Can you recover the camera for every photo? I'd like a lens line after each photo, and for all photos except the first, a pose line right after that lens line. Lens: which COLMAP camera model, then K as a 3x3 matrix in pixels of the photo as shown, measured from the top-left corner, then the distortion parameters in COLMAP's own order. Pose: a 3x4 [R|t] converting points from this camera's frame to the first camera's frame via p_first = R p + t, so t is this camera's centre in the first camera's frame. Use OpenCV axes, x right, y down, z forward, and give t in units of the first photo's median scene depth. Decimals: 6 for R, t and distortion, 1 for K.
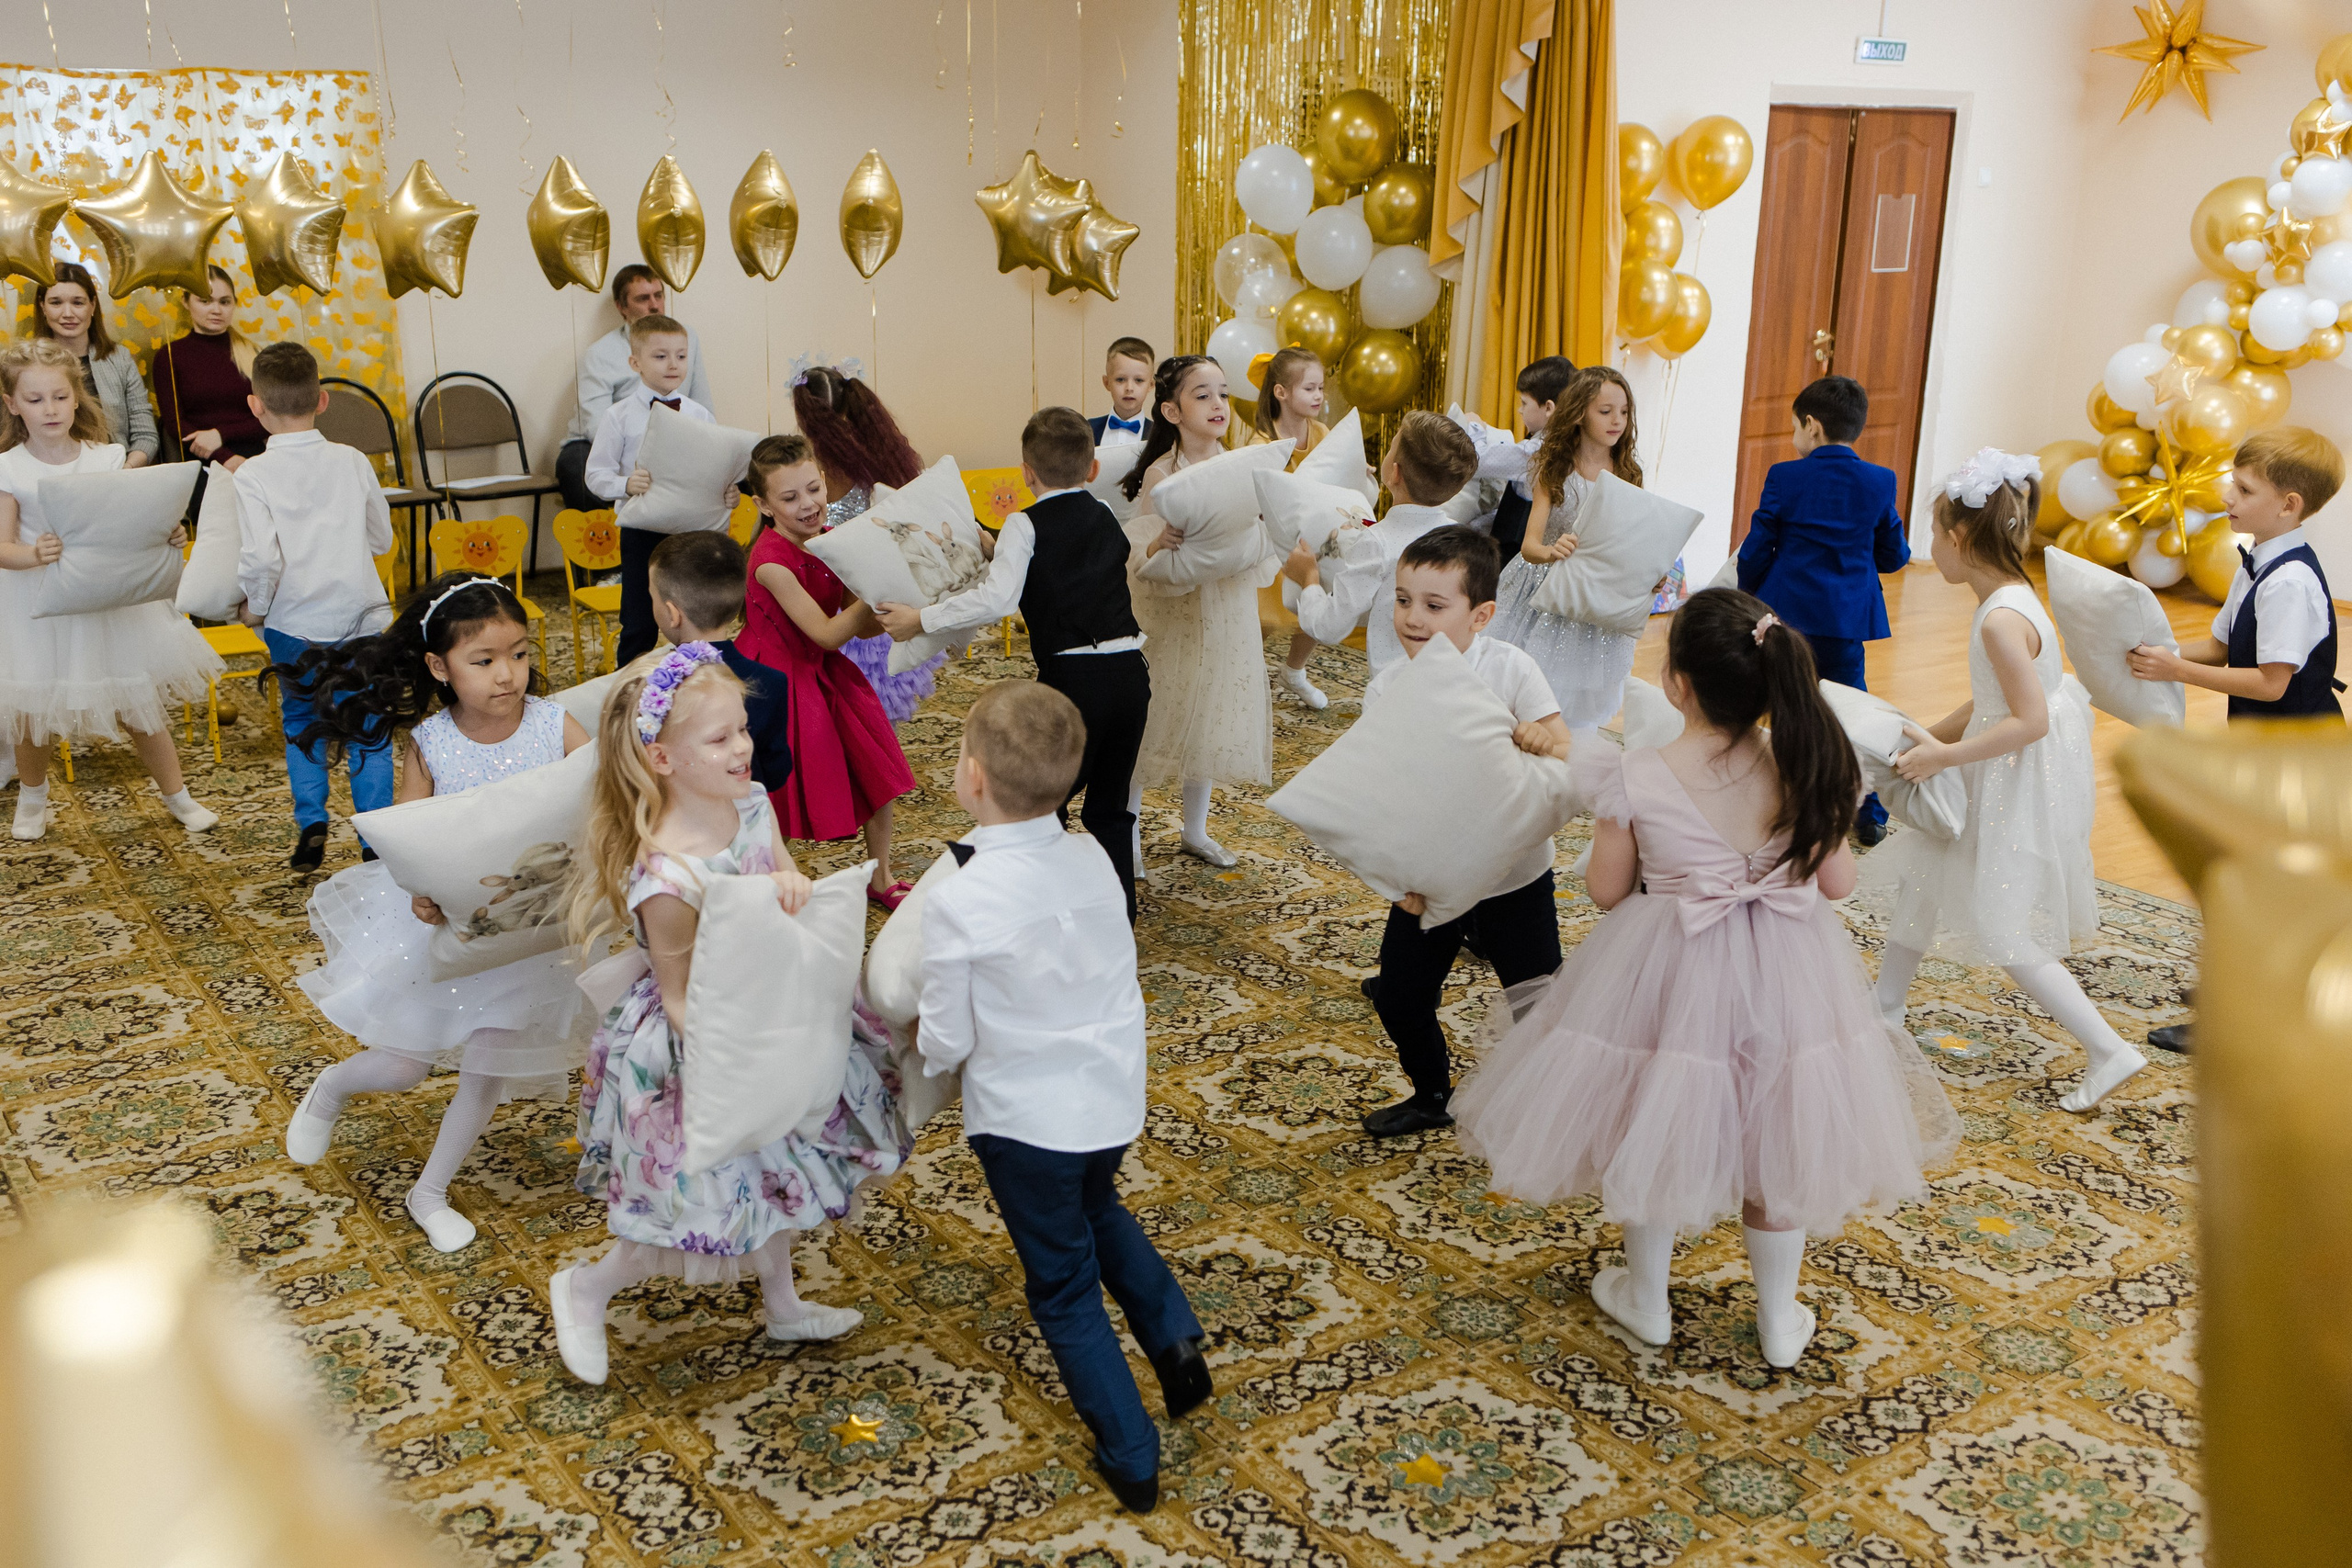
lens RADIAL K [[2241.6, 0, 1194.3], [0, 2241.6, 781.2], [0, 0, 1]] dist [0.004141, 0.000000]
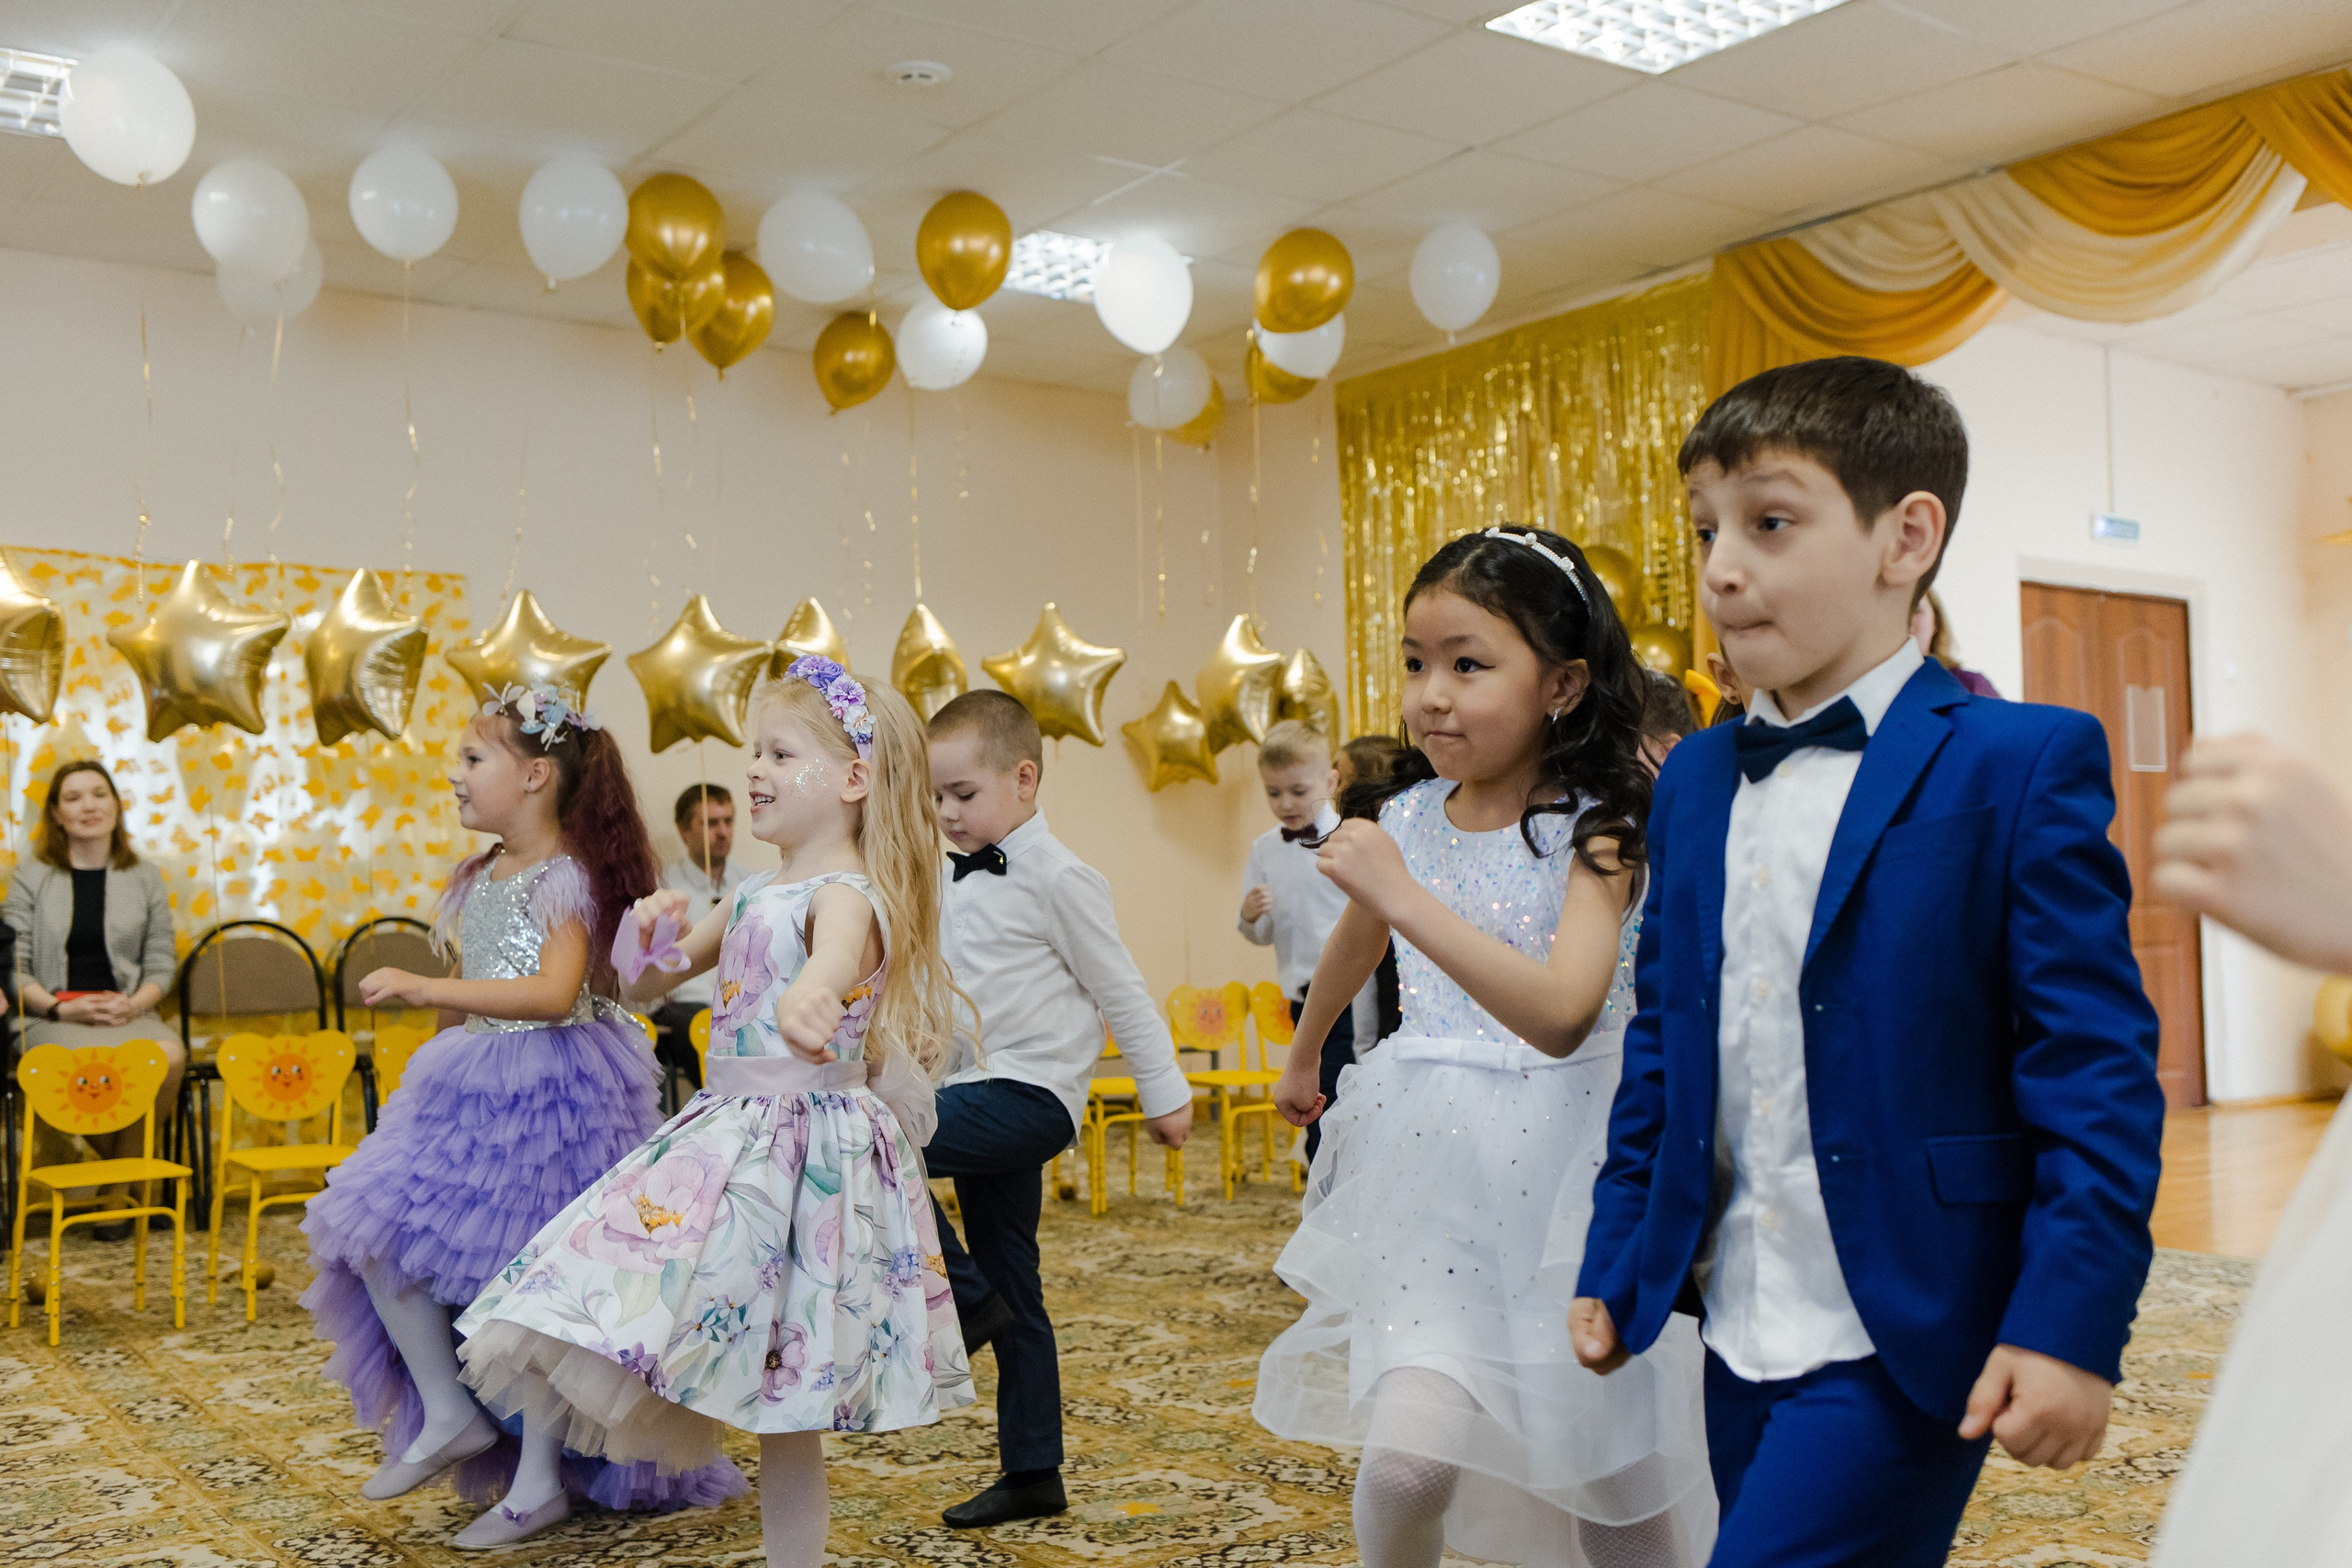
lens RADIAL K [[2241.6, 0, 1182.0], [0, 2241.6, 782.6], [0, 0, 1]] dist [0.004141, 0.000000]
pose [[0.998865, -0.034844, 0.032486, -0.200190], [0.043709, 0.941530, -0.334082, 0.114527], [-0.018946, 0.335122, 0.941984, 0.325469]]
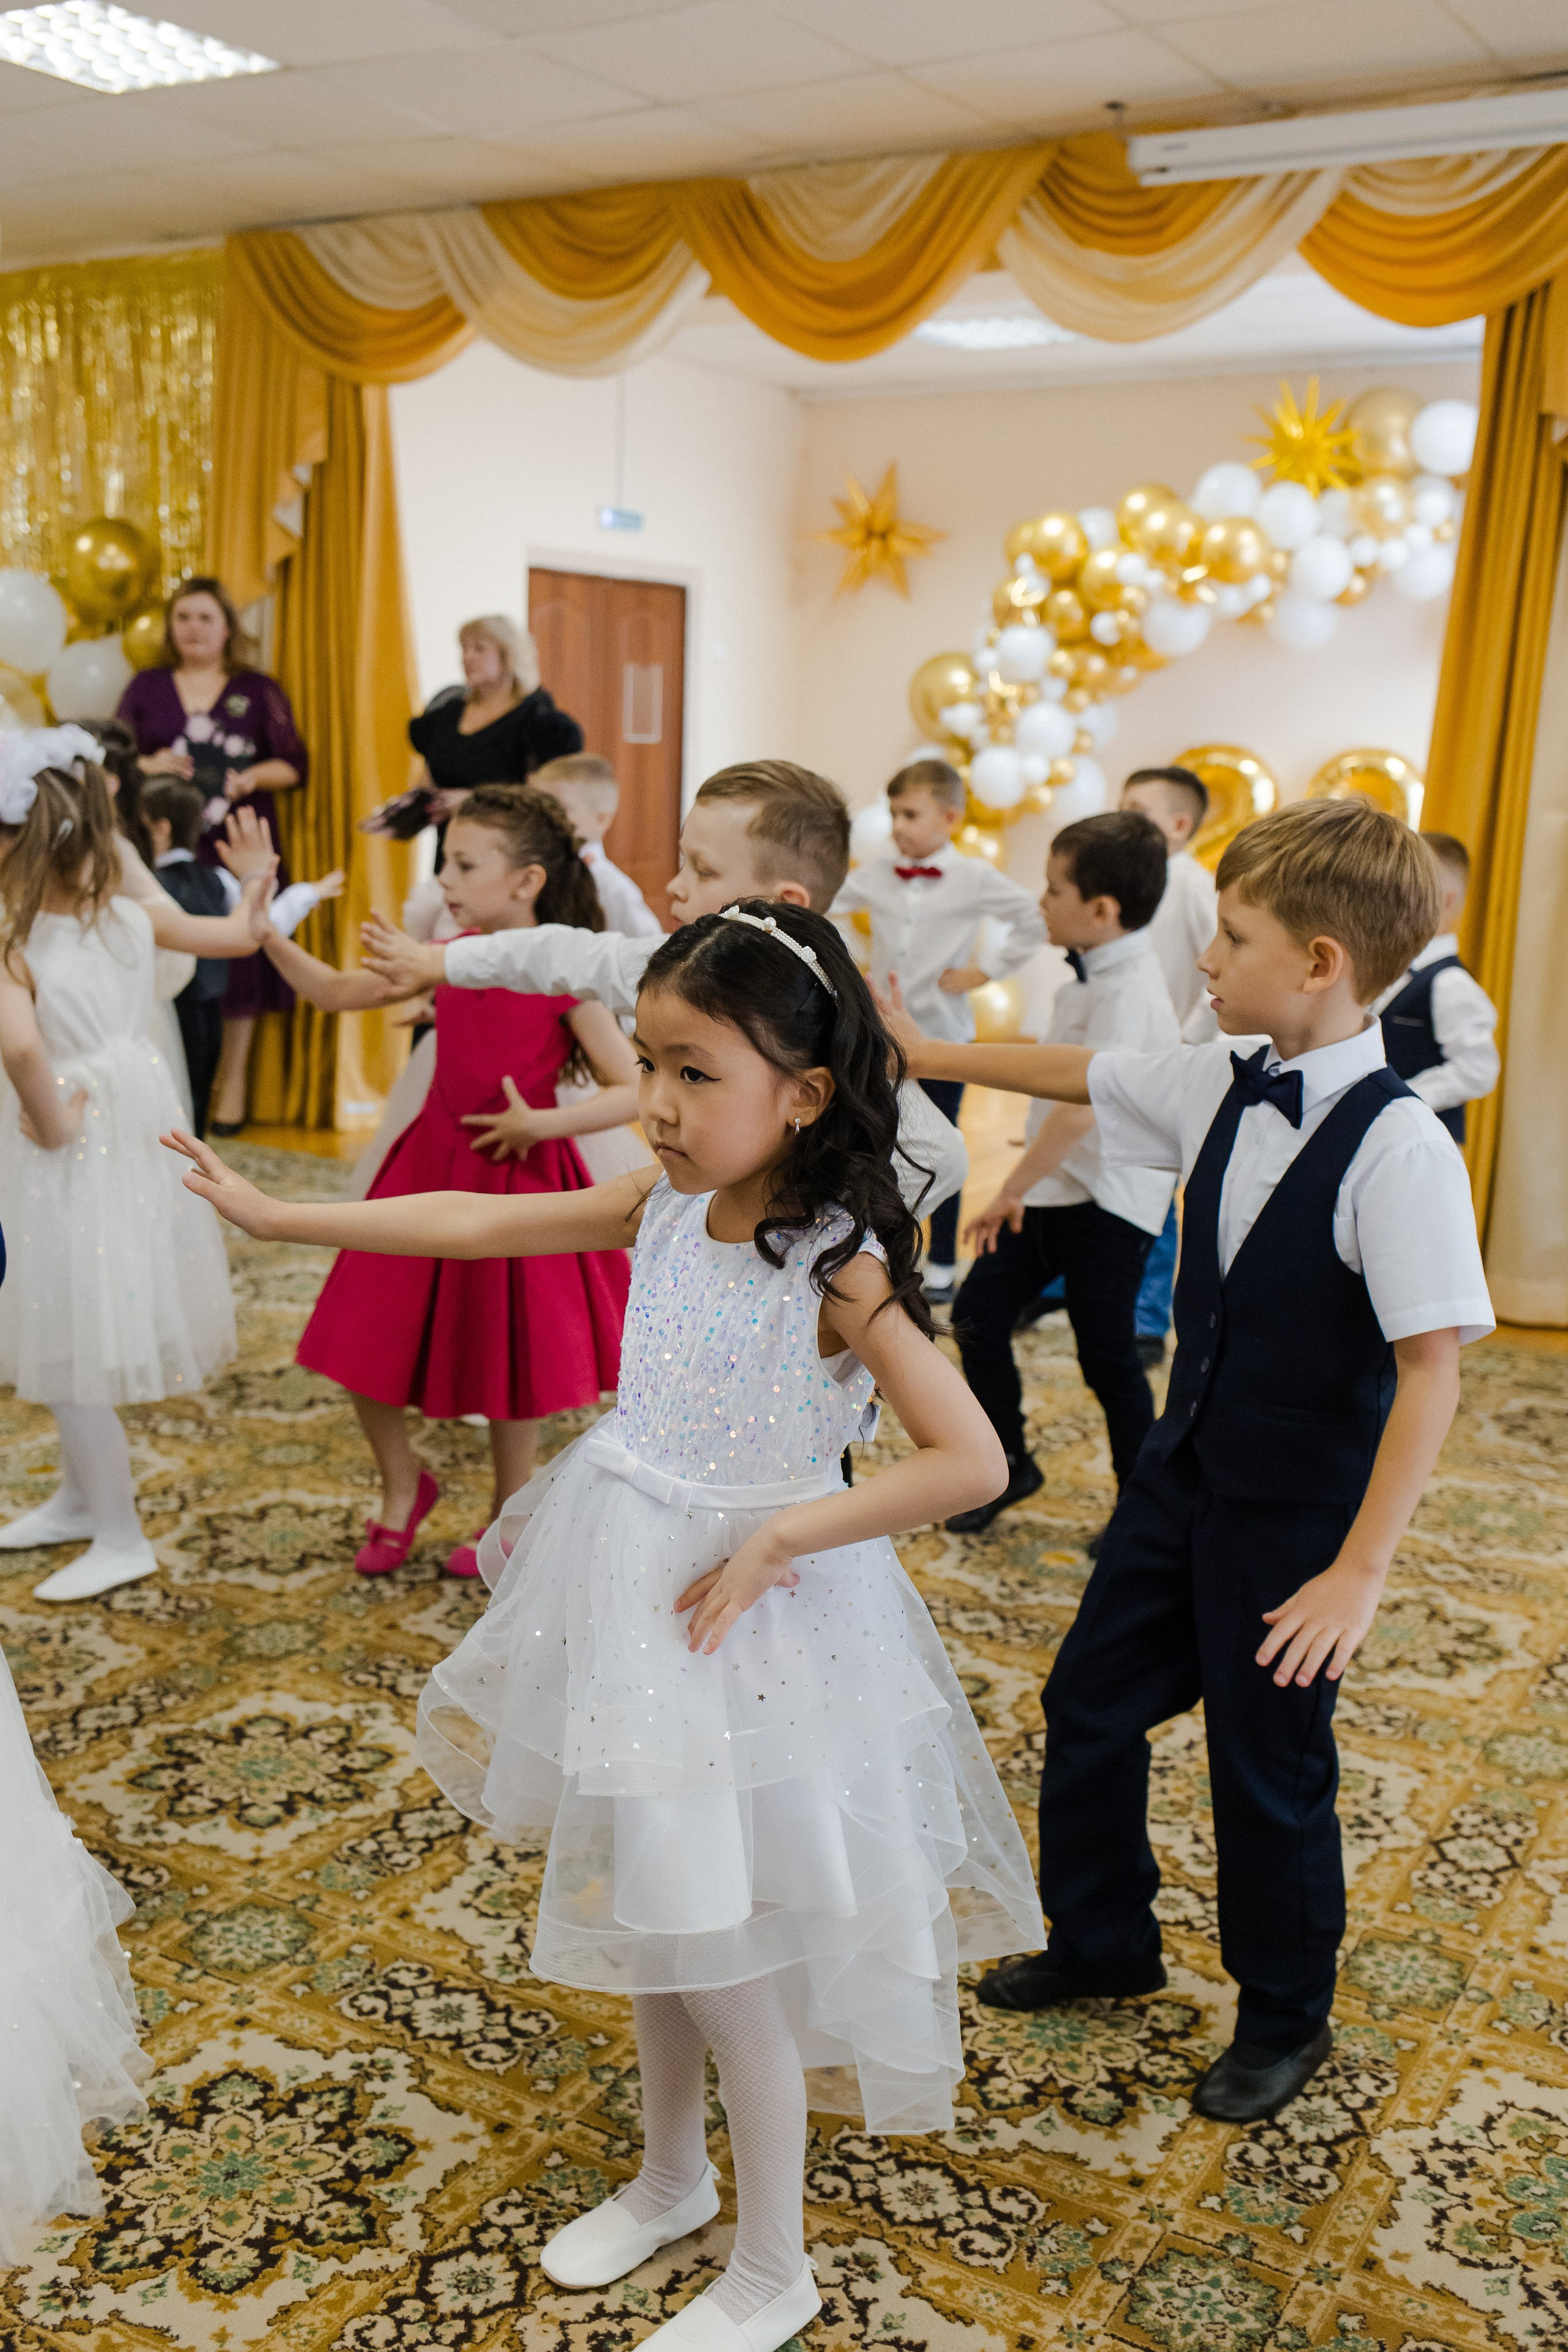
lens RADIAL K [[2241.9, 0, 769.3], [0, 2241.9, 1177.3], [0, 0, 1]] dist [0.004141, 0.000000]
pose [[0.915767, -0.069964, 0.395571, -0.099315], [0.102319, 0.992863, -0.061267, 0.070060], [-0.388462, 0.096581, 0.916389, 0.136213]]
